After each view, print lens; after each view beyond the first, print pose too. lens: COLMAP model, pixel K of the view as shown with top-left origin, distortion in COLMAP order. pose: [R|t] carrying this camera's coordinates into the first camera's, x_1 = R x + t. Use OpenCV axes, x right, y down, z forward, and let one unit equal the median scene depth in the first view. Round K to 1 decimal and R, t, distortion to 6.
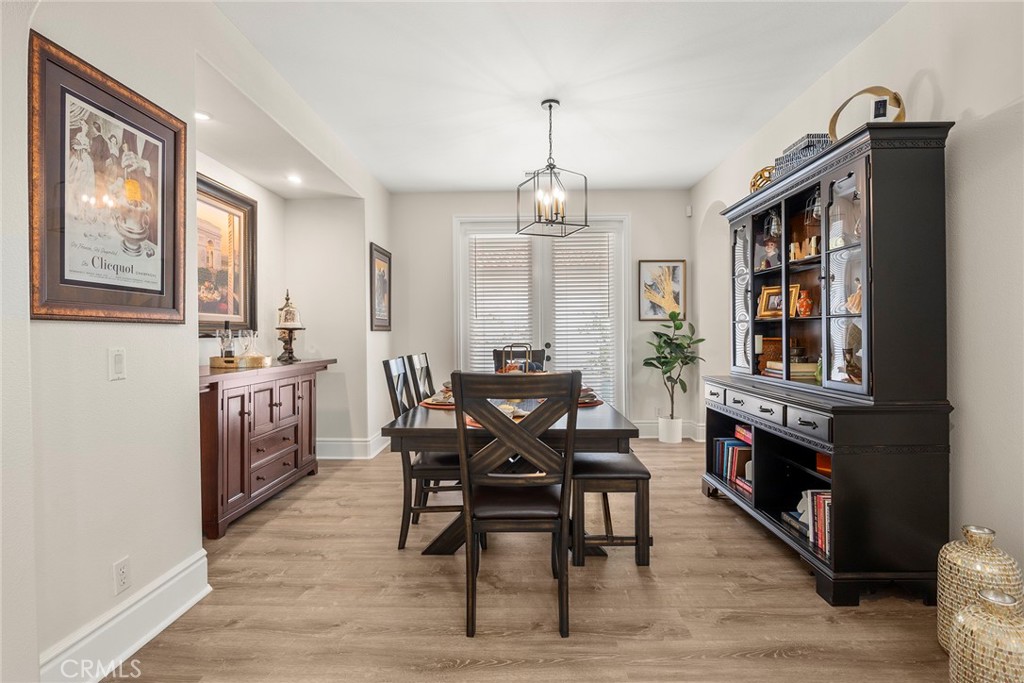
lens RADIAL K [[500.5, 0, 513.0], [0, 500.5, 341.2], [0, 0, 1]] dist [-0.015650, 0.001934]
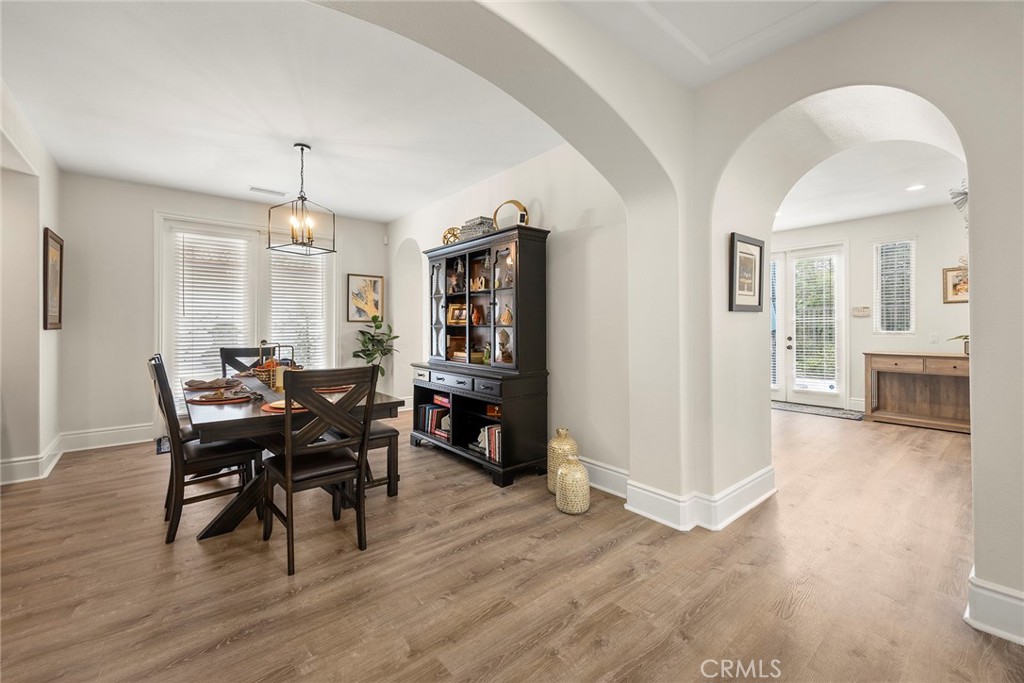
lens RADIAL K [[425.9, 0, 512.7], [0, 425.9, 331.8], [0, 0, 1]] dist [0.002602, 0.000277]
pose [[0.750294, -0.000493, 0.661104, -0.300449], [0.002528, 0.999995, -0.002123, -0.024764], [-0.661099, 0.003264, 0.750291, -0.163477]]
